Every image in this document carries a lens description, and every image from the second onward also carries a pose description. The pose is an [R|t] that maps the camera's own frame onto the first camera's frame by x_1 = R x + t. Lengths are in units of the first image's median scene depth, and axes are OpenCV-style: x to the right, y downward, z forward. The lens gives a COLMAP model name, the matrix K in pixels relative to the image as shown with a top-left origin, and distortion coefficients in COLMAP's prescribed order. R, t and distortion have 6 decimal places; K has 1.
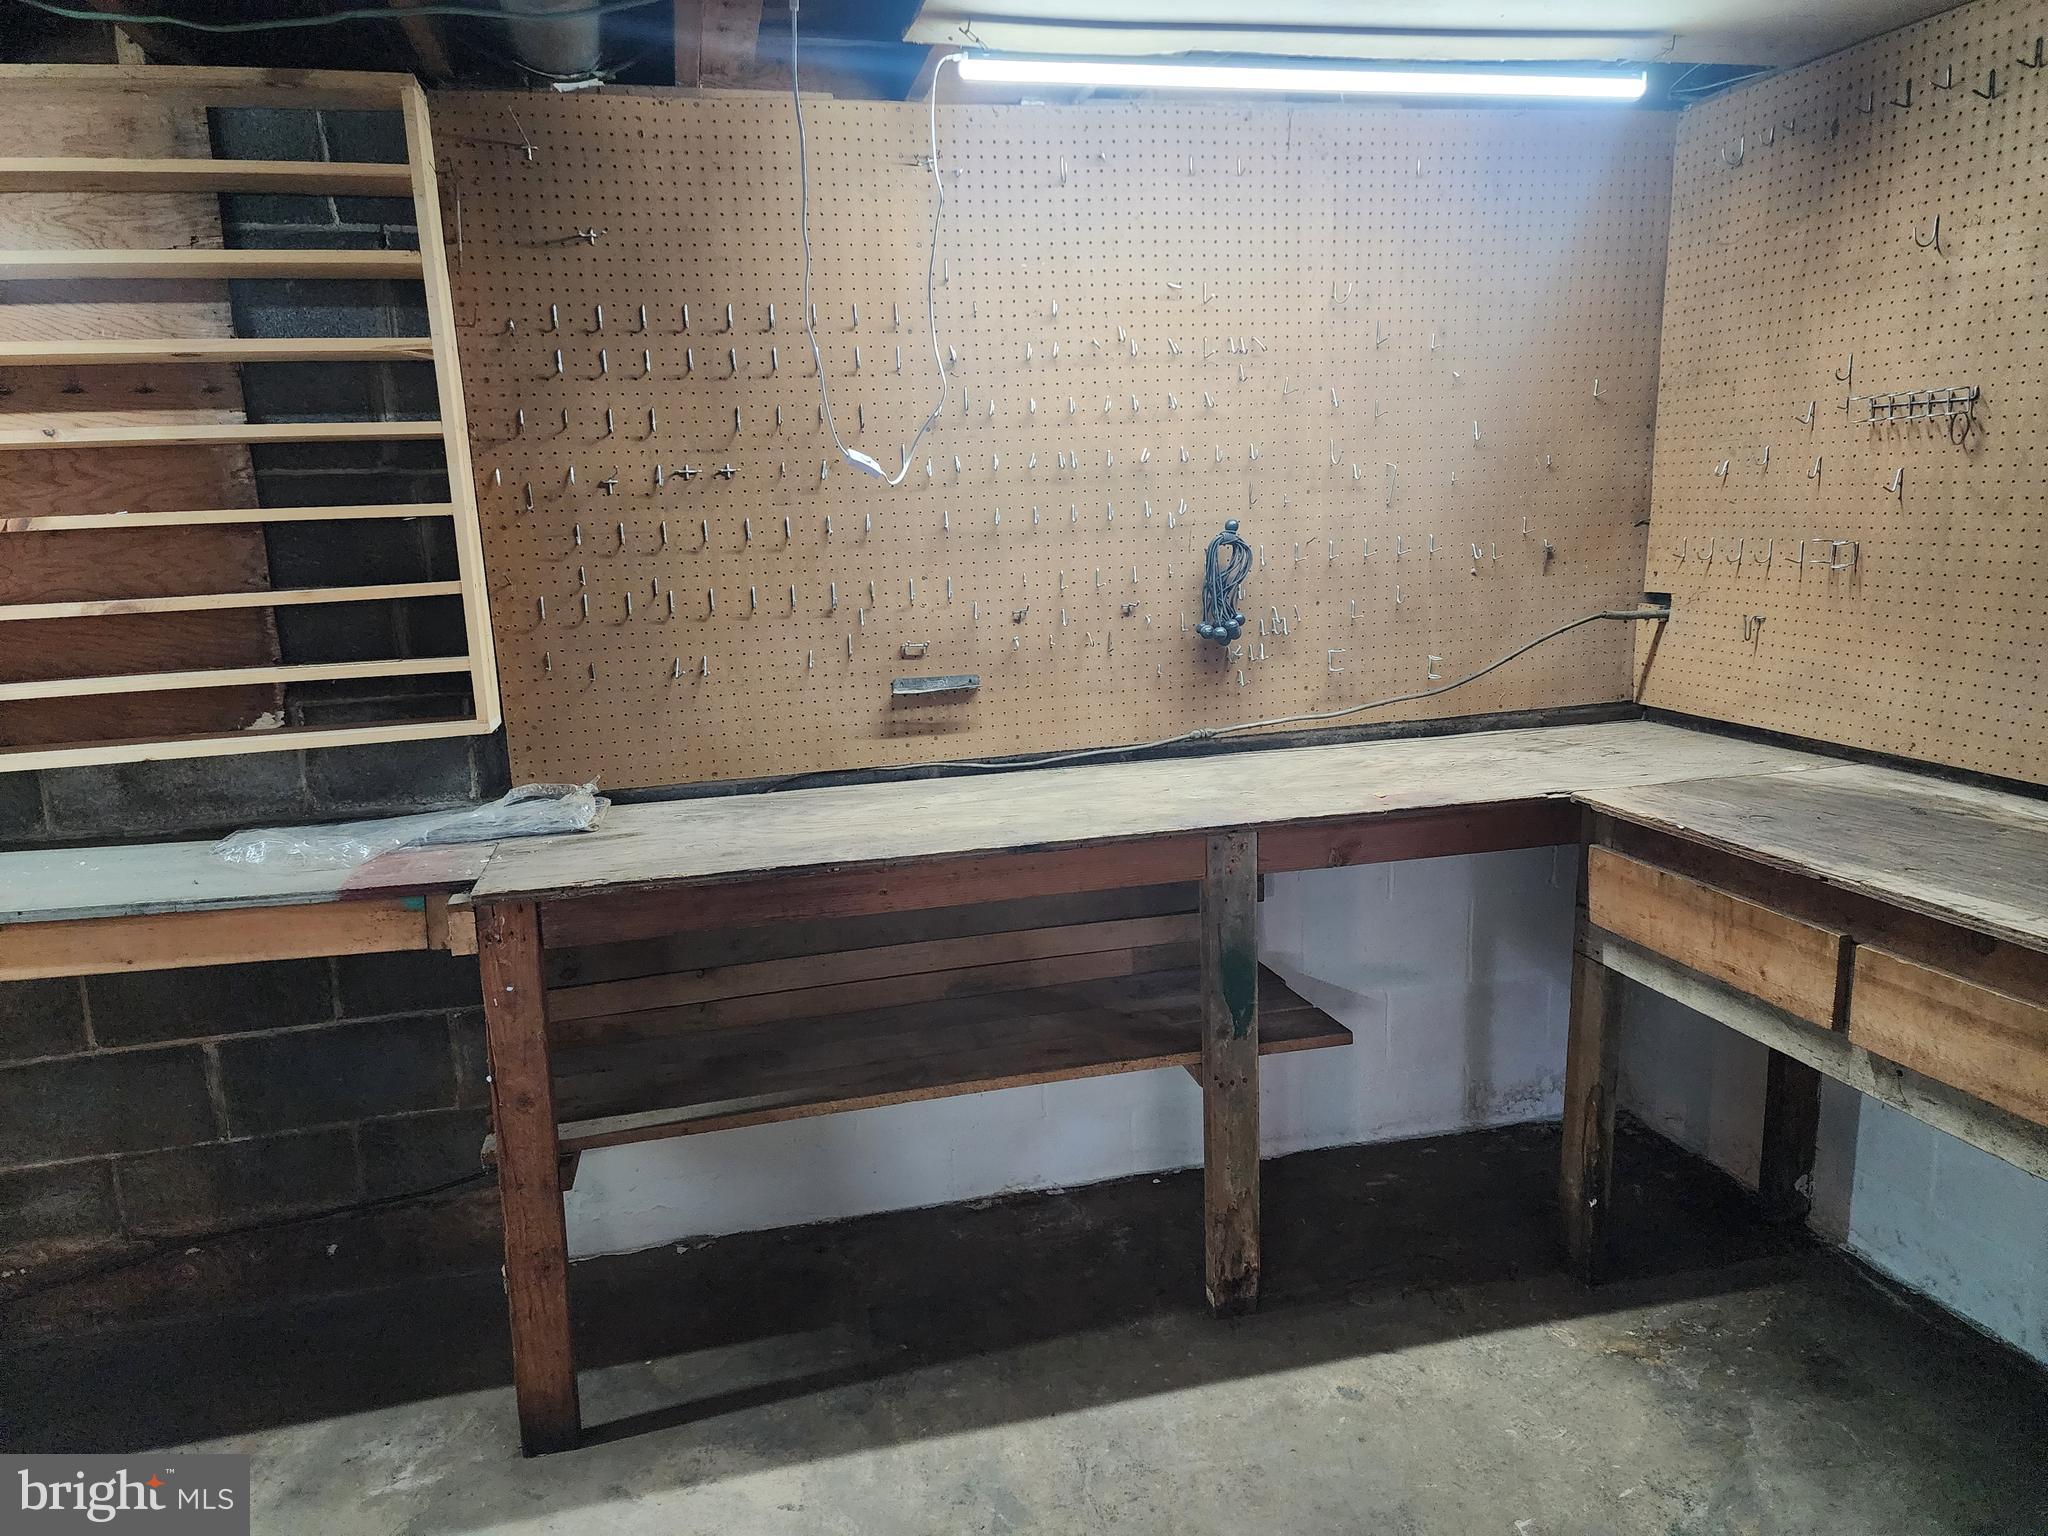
lens RADIAL K [[1355.4, 0, 1025.0], [0, 1355.4, 755.6], [0, 0, 1]] dist [0.086062, -0.072702]
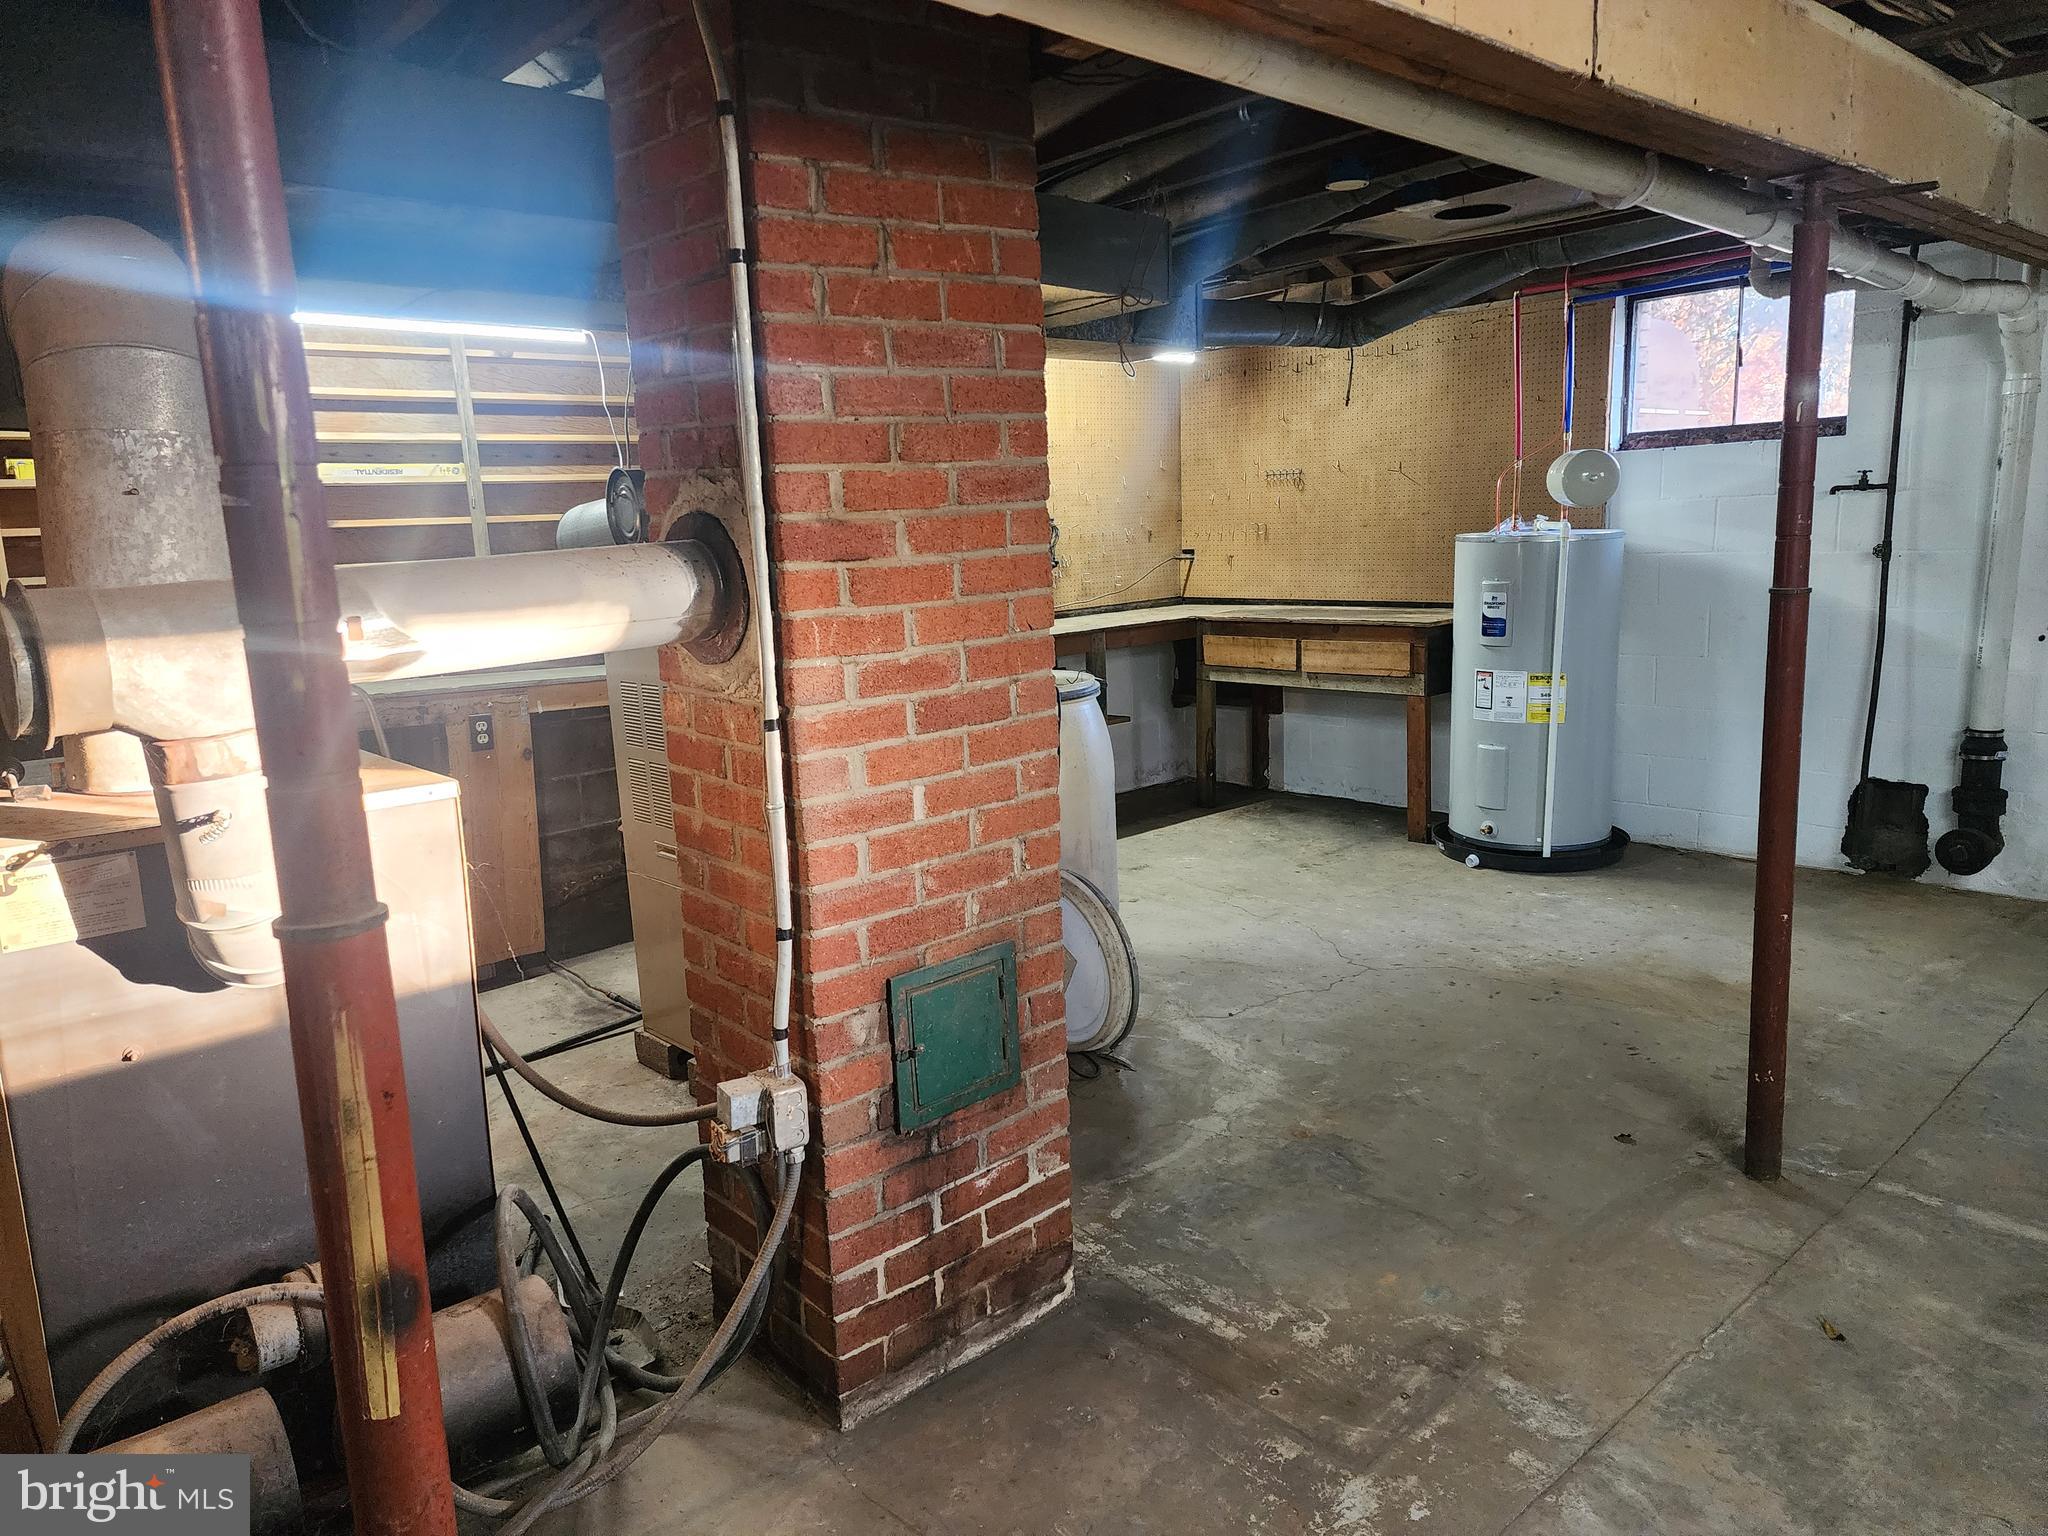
lens RADIAL K [[1355.4, 0, 1025.0], [0, 1355.4, 755.6], [0, 0, 1]] dist [0.086062, -0.072702]
pose [[0.876251, -0.084117, 0.474456, -1.237205], [0.100177, 0.994932, -0.008619, 0.303432], [-0.471327, 0.055082, 0.880237, -1.225012]]
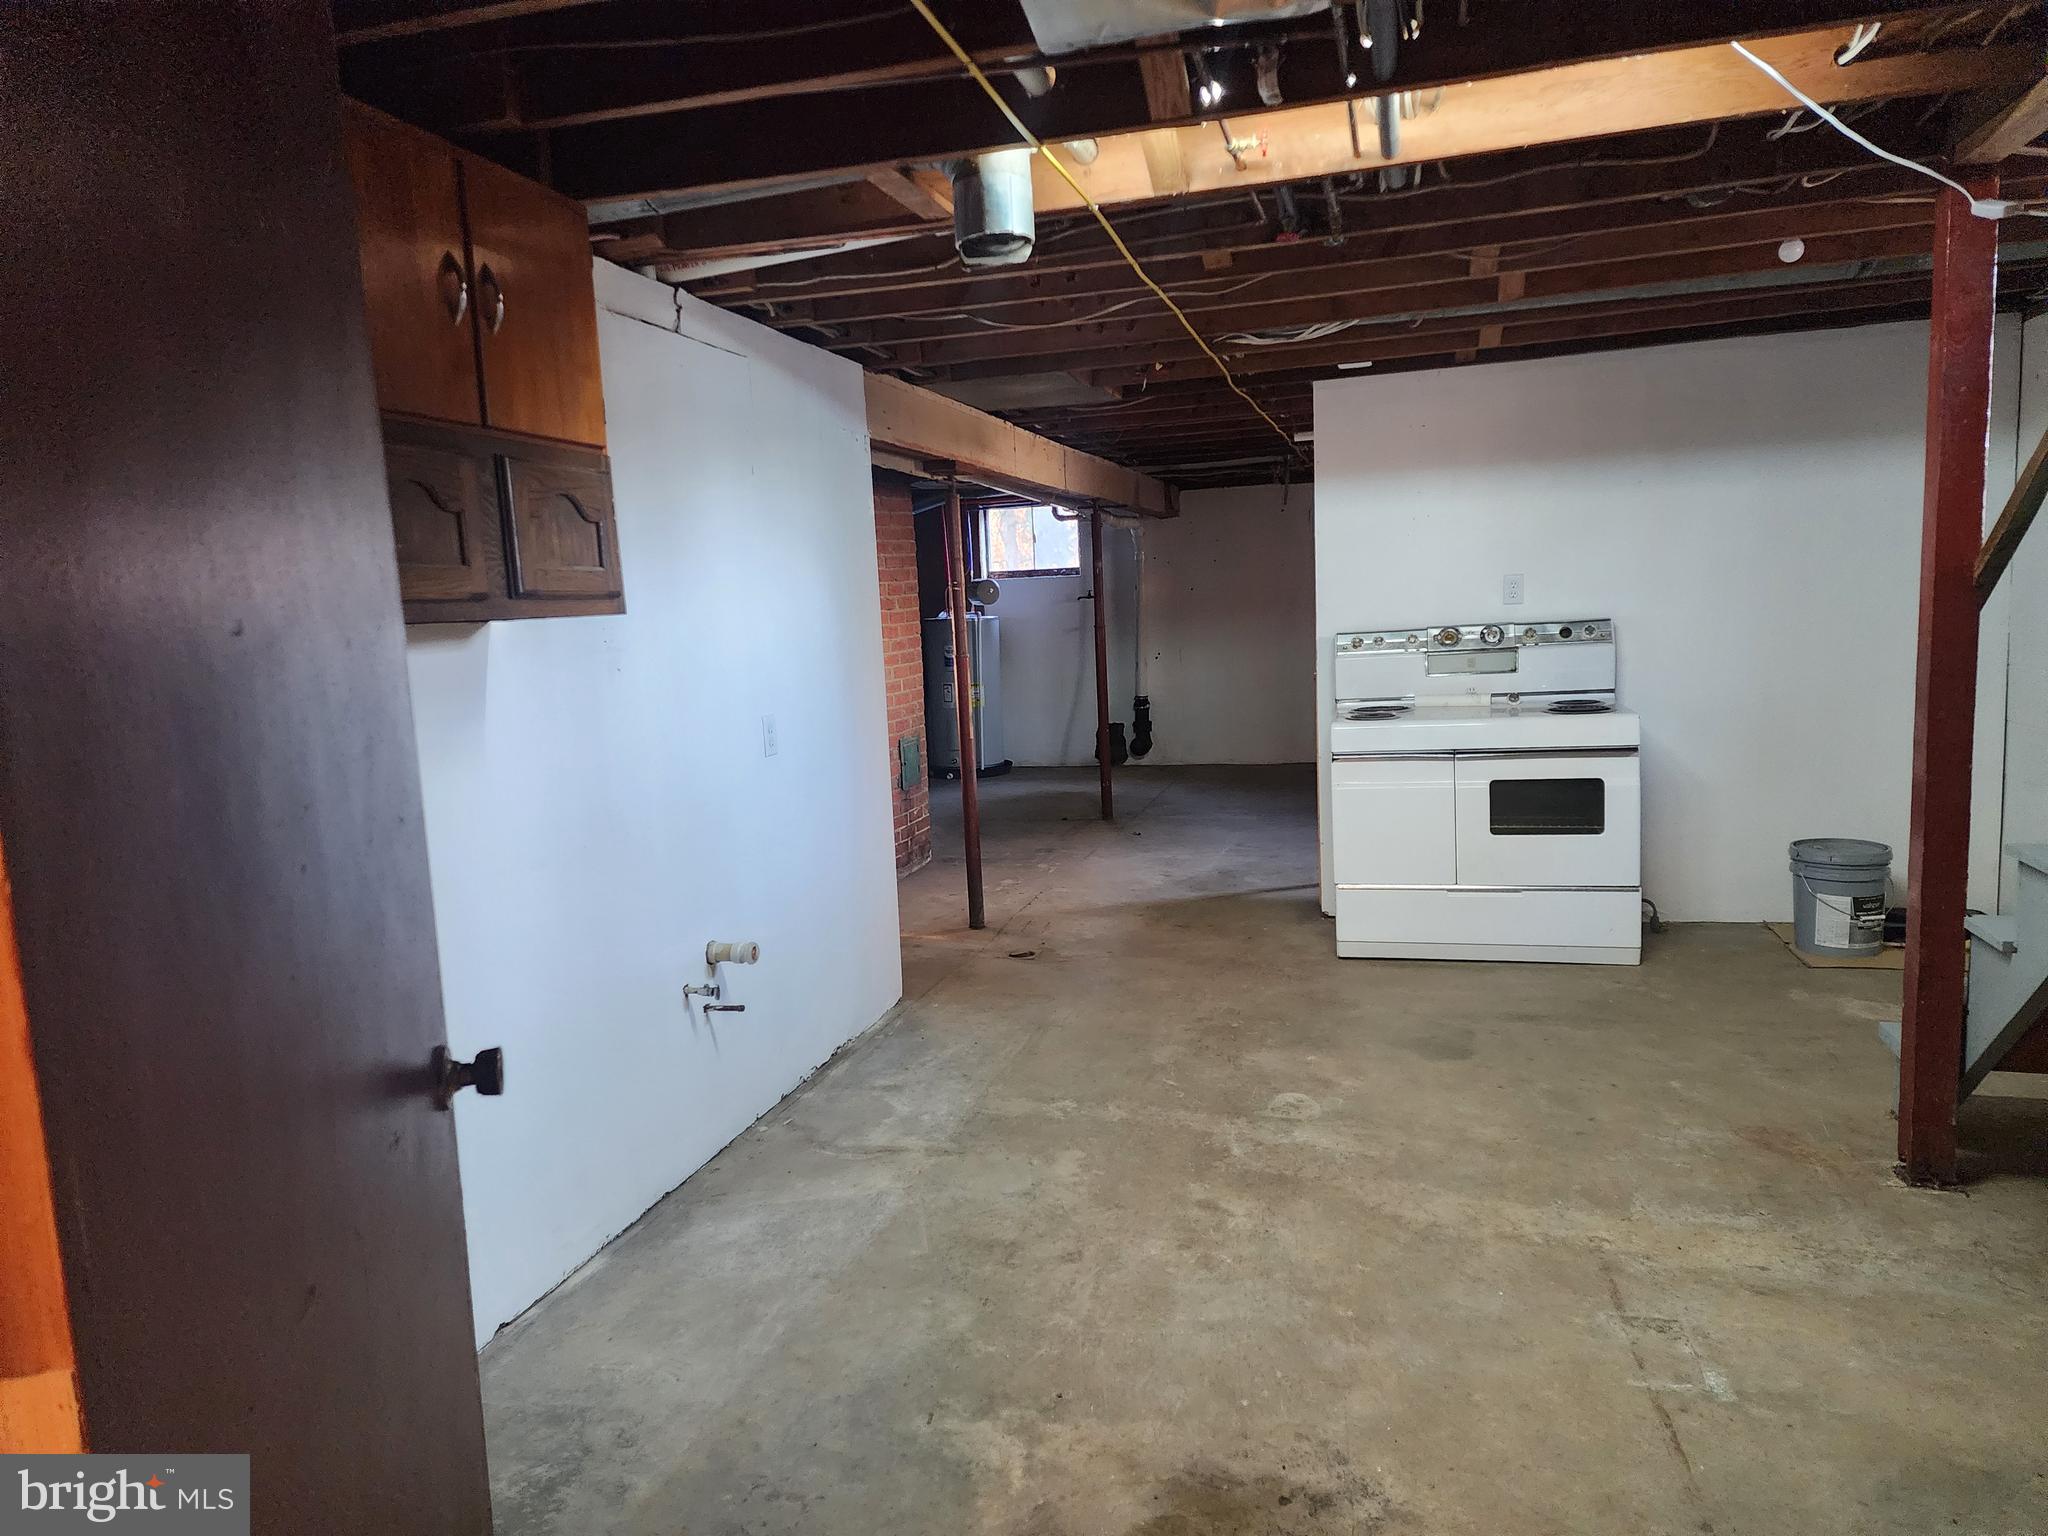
lens RADIAL K [[1355.4, 0, 1025.0], [0, 1355.4, 755.6], [0, 0, 1]] dist [0.086062, -0.072702]
pose [[0.487247, -0.083896, 0.869225, -3.474634], [0.188050, 0.982102, -0.010622, 0.569725], [-0.852776, 0.168633, 0.494303, -2.105675]]
